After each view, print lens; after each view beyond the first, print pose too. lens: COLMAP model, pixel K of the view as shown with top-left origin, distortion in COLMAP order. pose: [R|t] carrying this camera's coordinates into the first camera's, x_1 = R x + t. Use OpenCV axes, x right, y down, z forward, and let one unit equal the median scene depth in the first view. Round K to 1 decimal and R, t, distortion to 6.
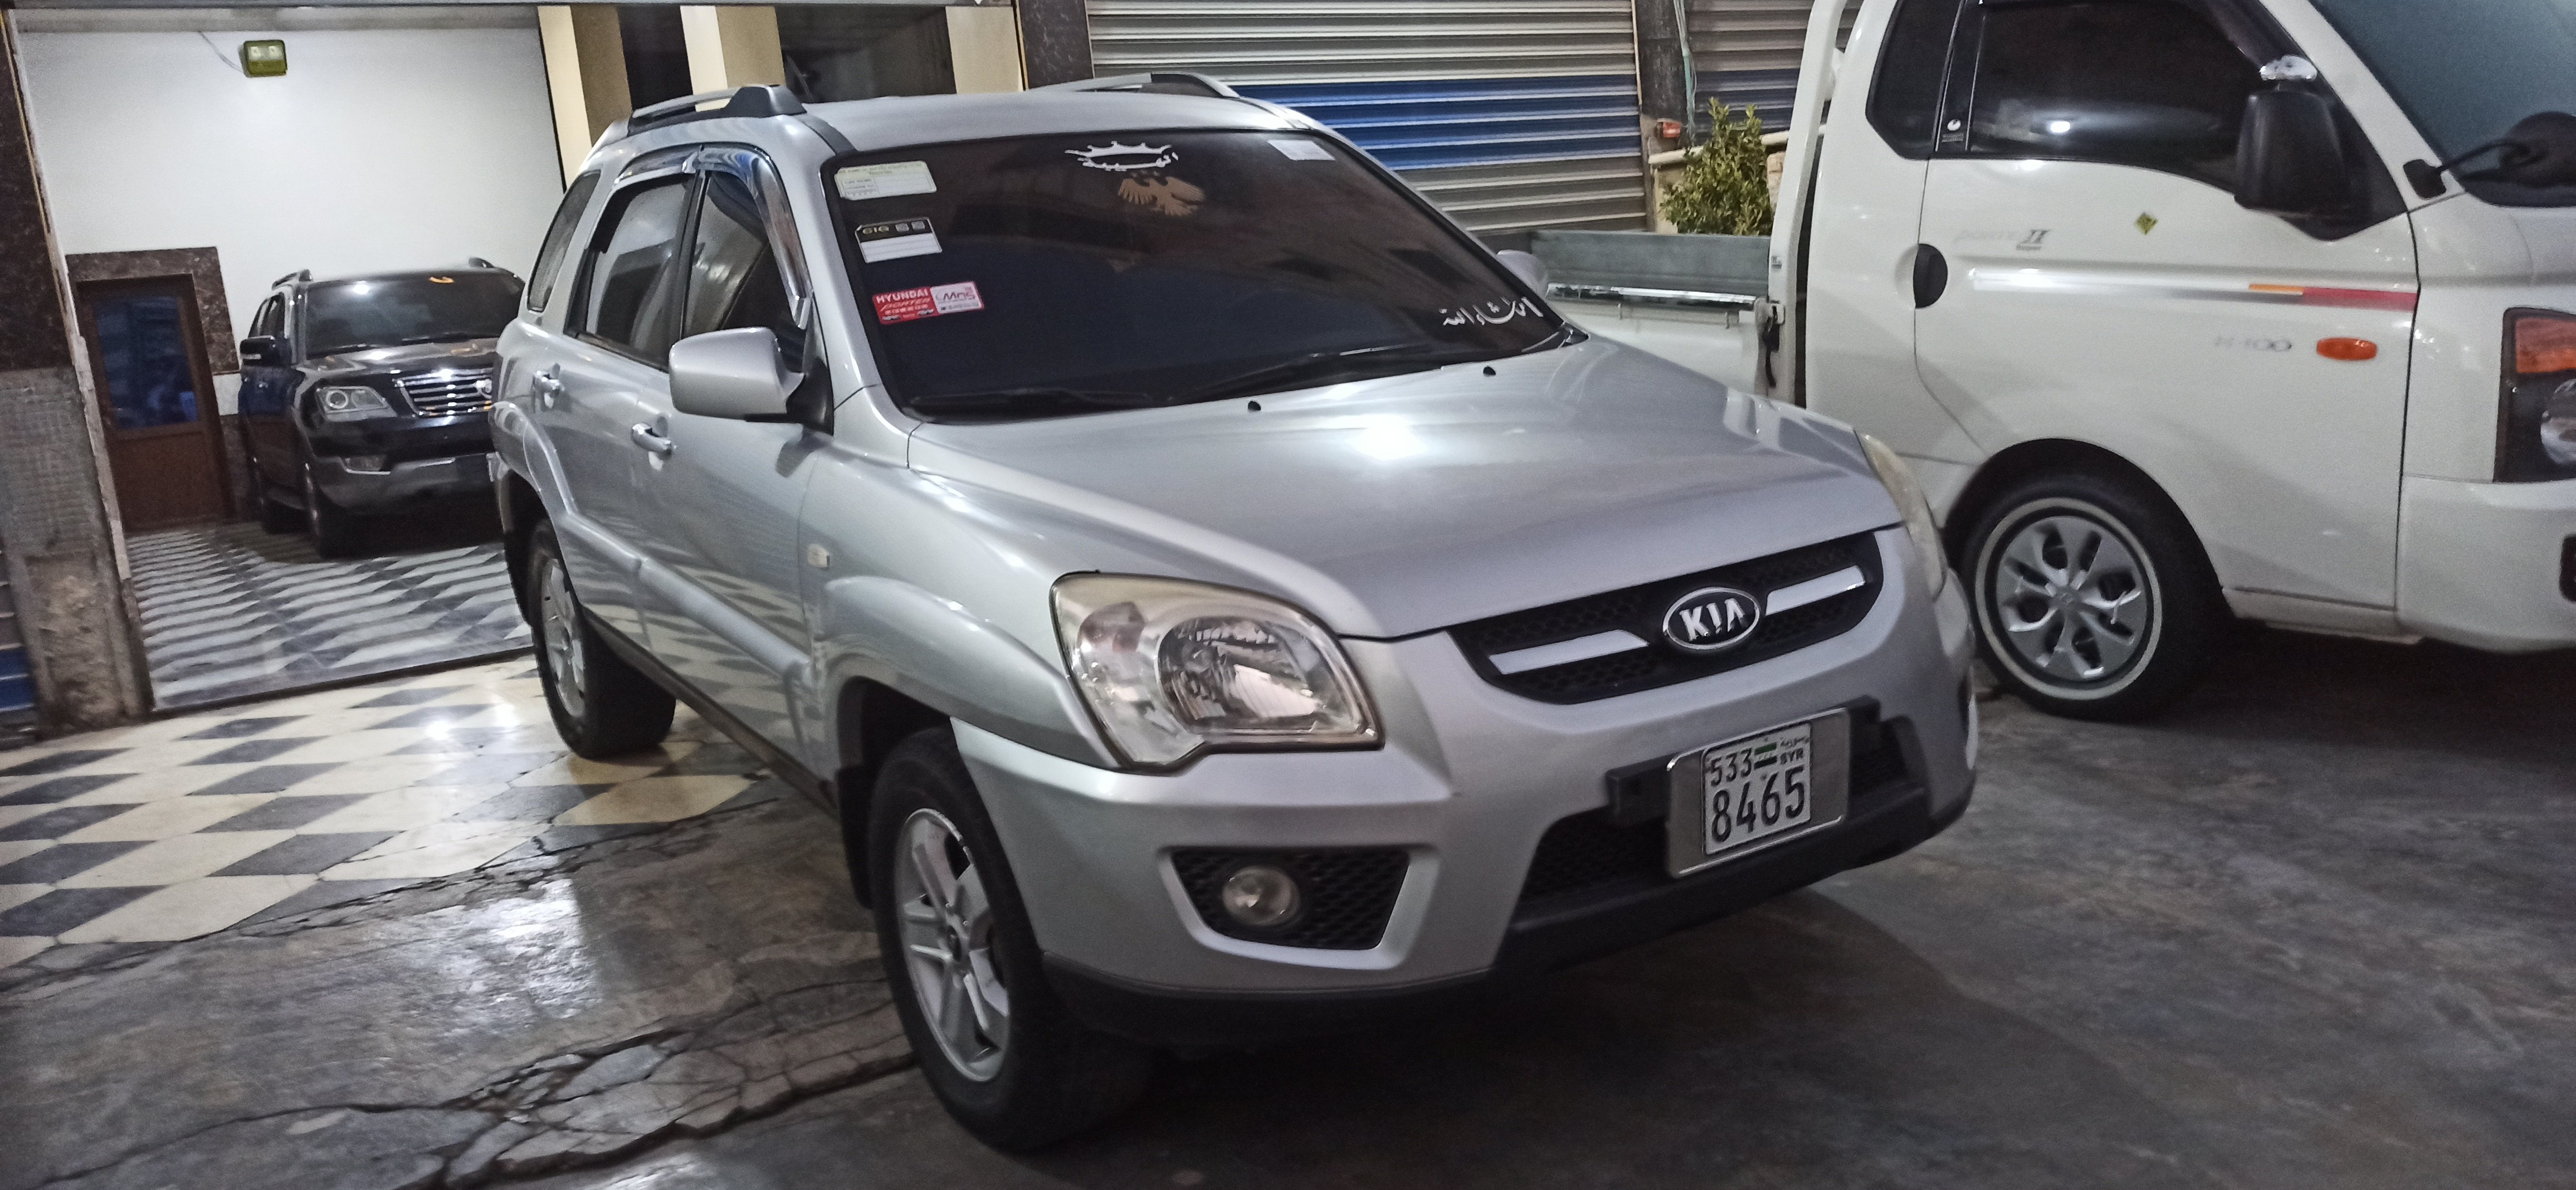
lens RADIAL K [[1897.3, 0, 1280.9], [0, 1897.3, 602.7], [0, 0, 1]] dist [0.064243, -0.025383]
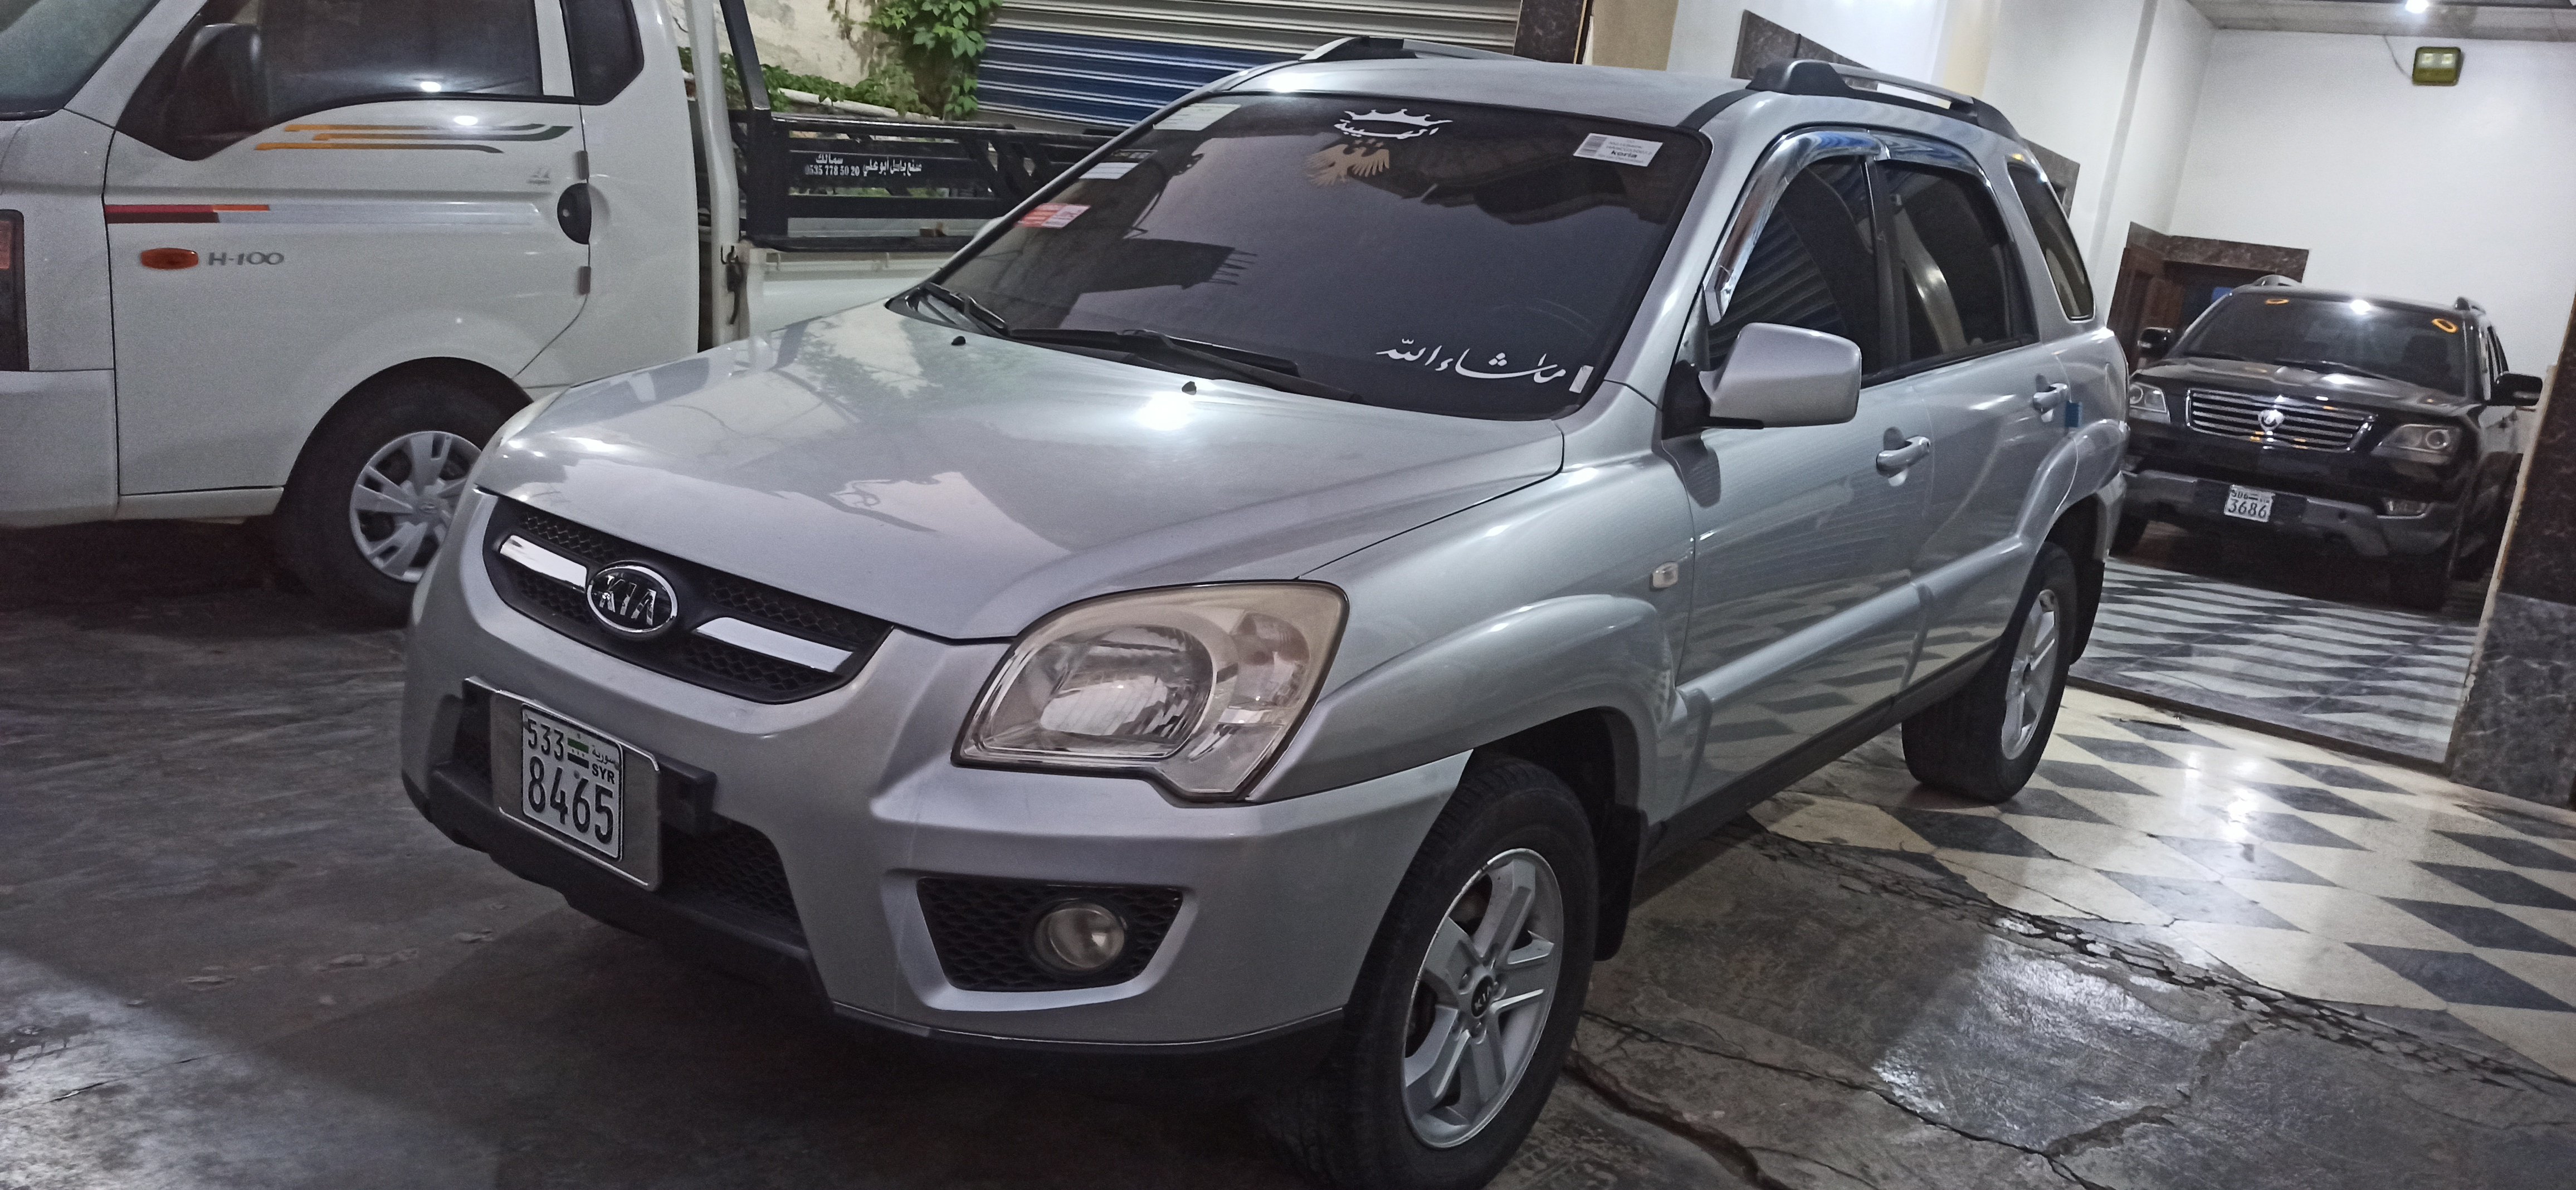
lens RADIAL K [[1897.3, 0, 1292.3], [0, 1897.3, 594.3], [0, 0, 1]] dist [0.064243, -0.025383]
pose [[0.331880, 0.313060, -0.889859, 1.133473], [-0.324966, 0.923526, 0.203706, -0.279990], [0.885580, 0.221568, 0.408234, 0.897803]]
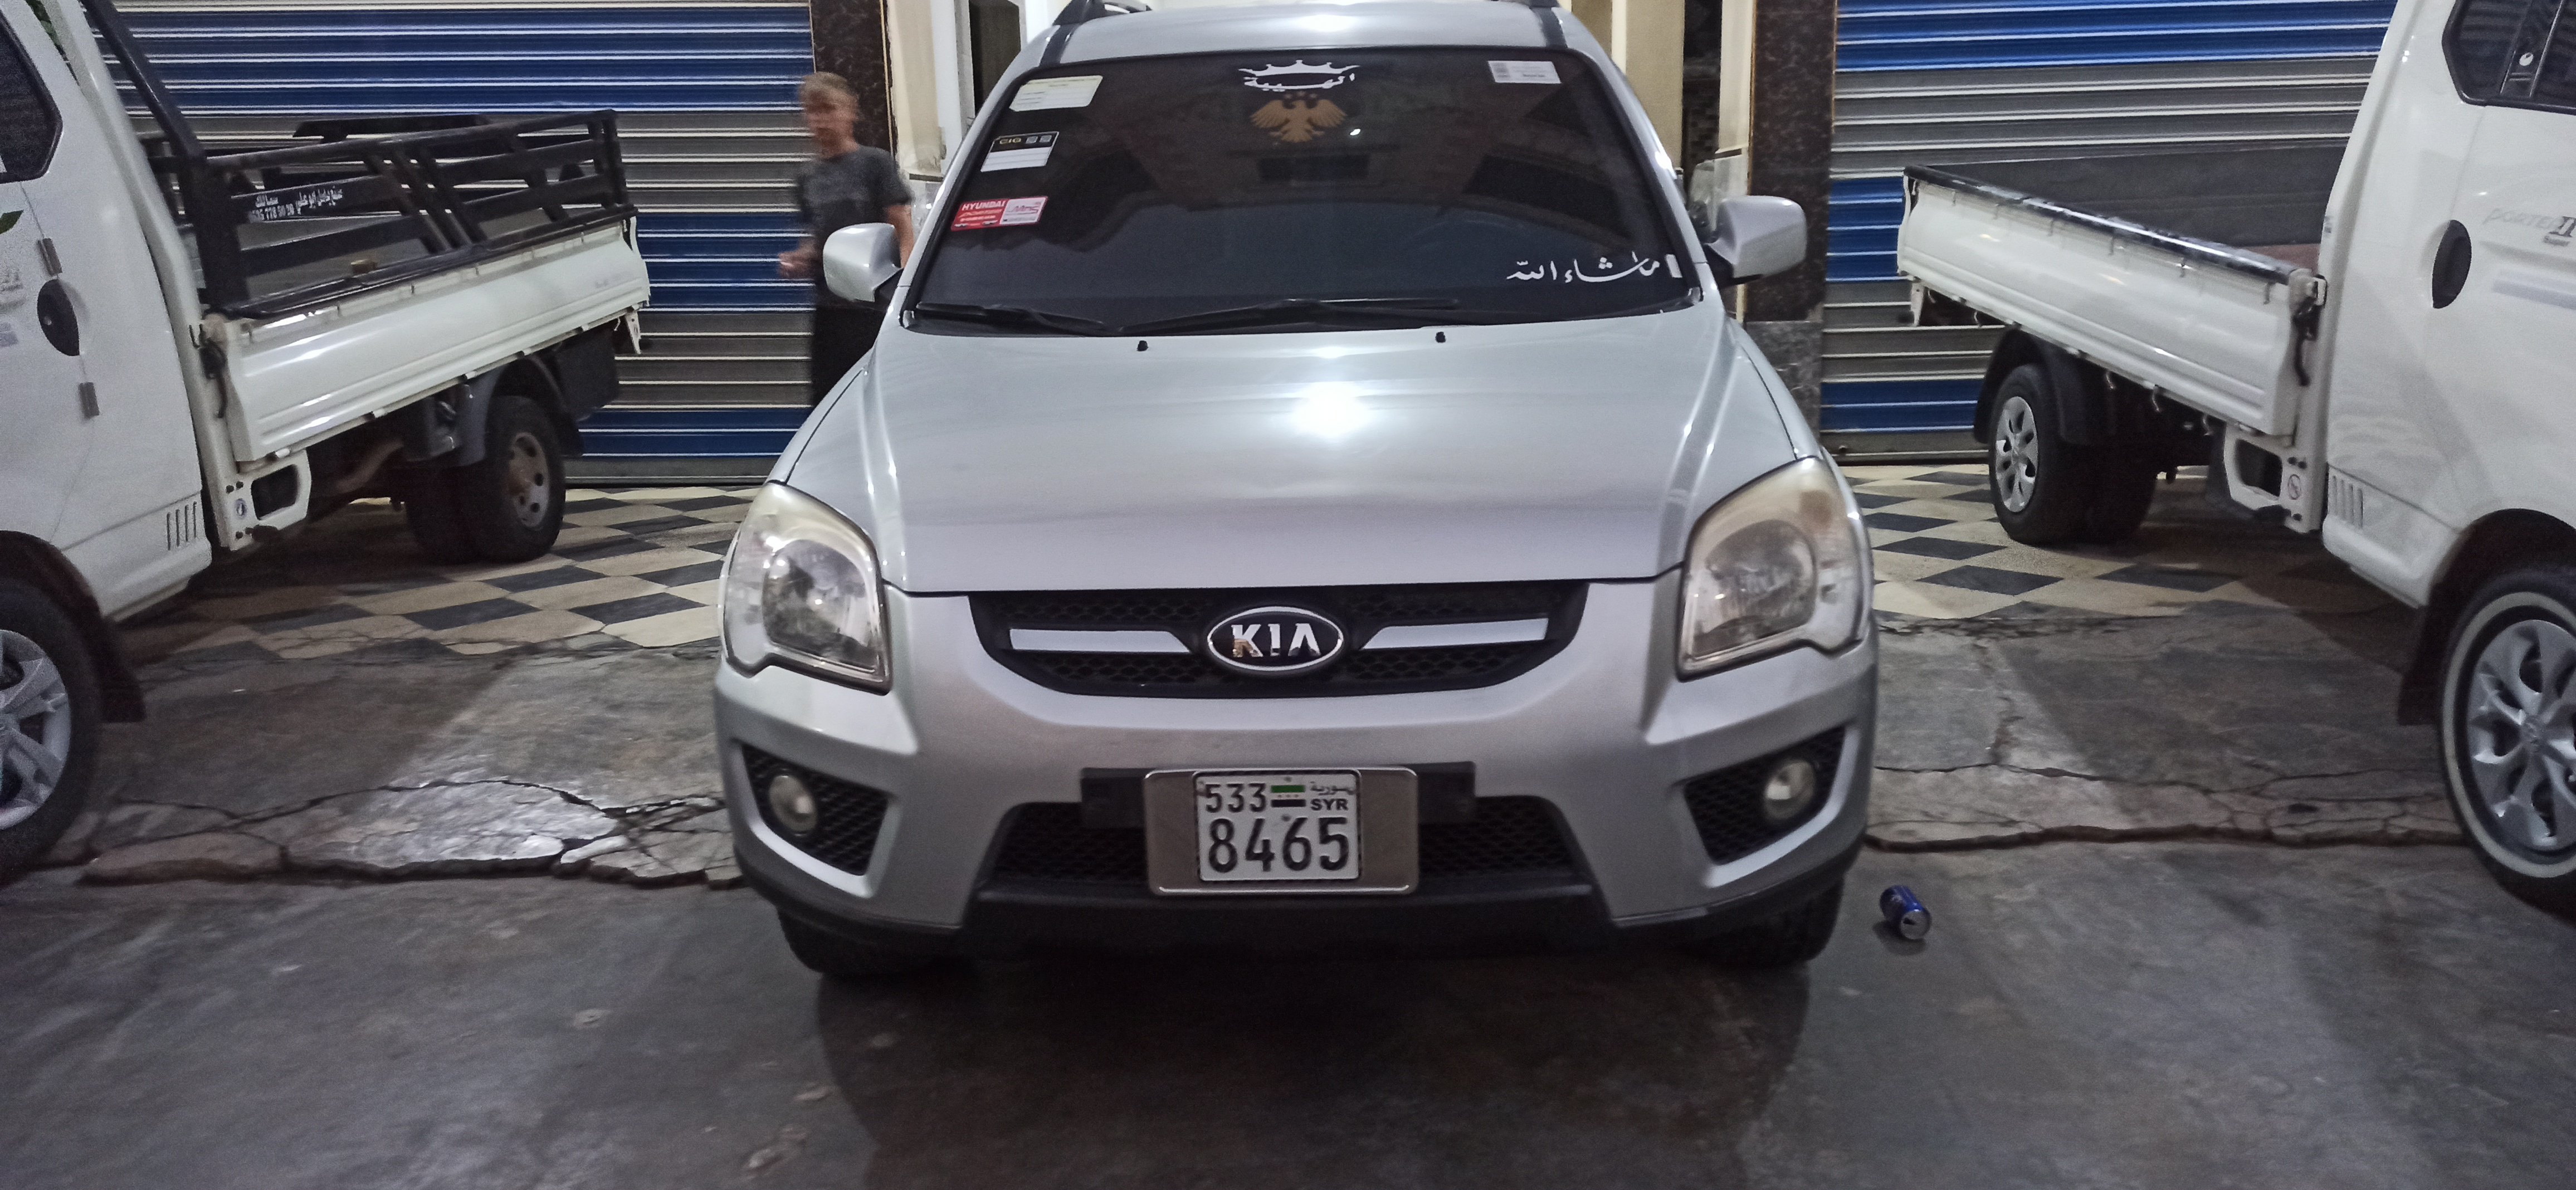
lens RADIAL K [[1897.3, 0, 1285.2], [0, 1897.3, 582.4], [0, 0, 1]] dist [0.064243, -0.025383]
pose [[0.815121, 0.189679, -0.547357, 0.726449], [-0.150169, 0.981762, 0.116584, -0.126792], [0.559488, -0.012834, 0.828739, 0.232373]]
